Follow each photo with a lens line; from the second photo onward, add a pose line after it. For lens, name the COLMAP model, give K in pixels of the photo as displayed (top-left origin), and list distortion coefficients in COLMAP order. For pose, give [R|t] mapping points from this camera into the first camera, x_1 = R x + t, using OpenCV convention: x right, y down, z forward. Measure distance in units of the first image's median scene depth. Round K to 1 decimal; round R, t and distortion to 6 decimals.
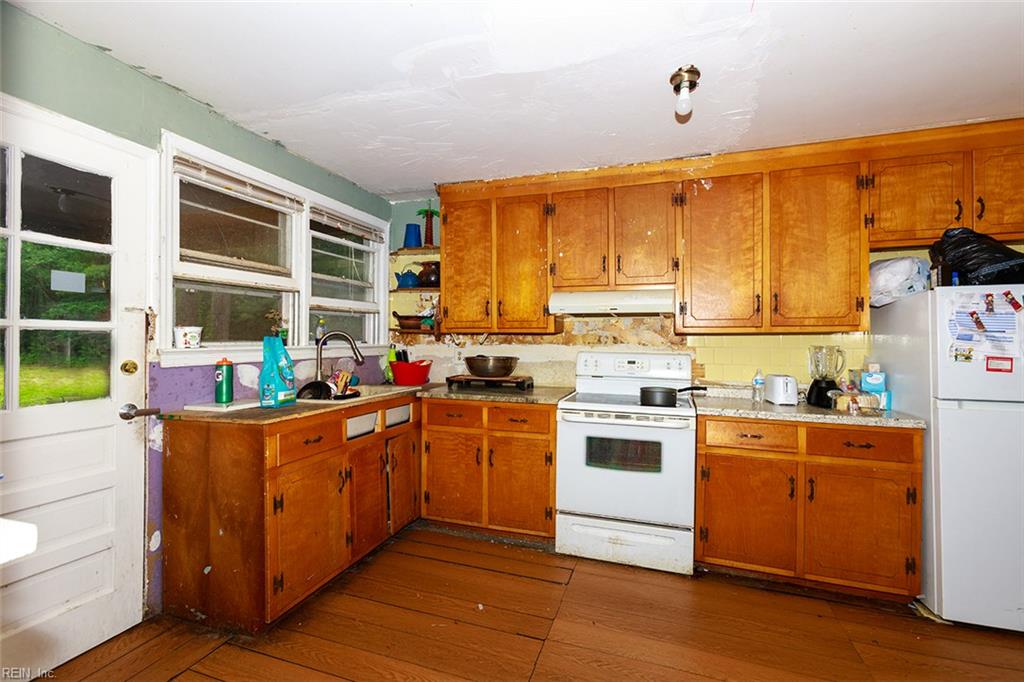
lens RADIAL K [[469.8, 0, 512.0], [0, 469.8, 341.0], [0, 0, 1]] dist [0.000045, -0.000020]
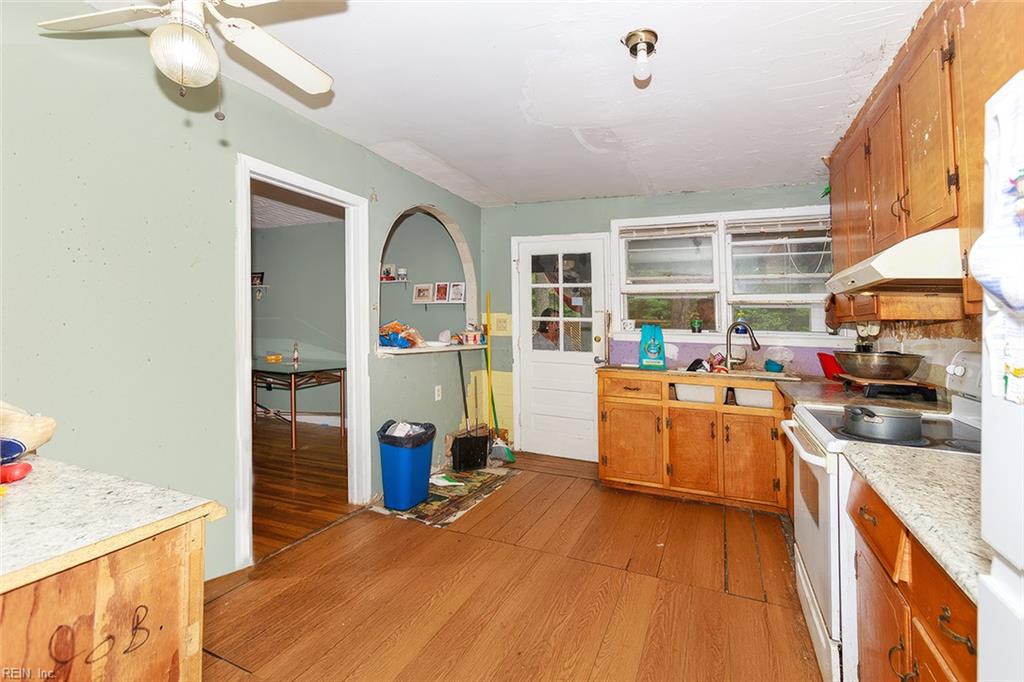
lens RADIAL K [[457.2, 0, 513.7], [0, 457.2, 335.2], [0, 0, 1]] dist [-0.000397, -0.000012]
pose [[-0.079037, 0.010956, -0.996811, 1.180135], [-0.028357, 0.999510, 0.013234, 0.020179], [0.996468, 0.029313, -0.078688, 0.731179]]
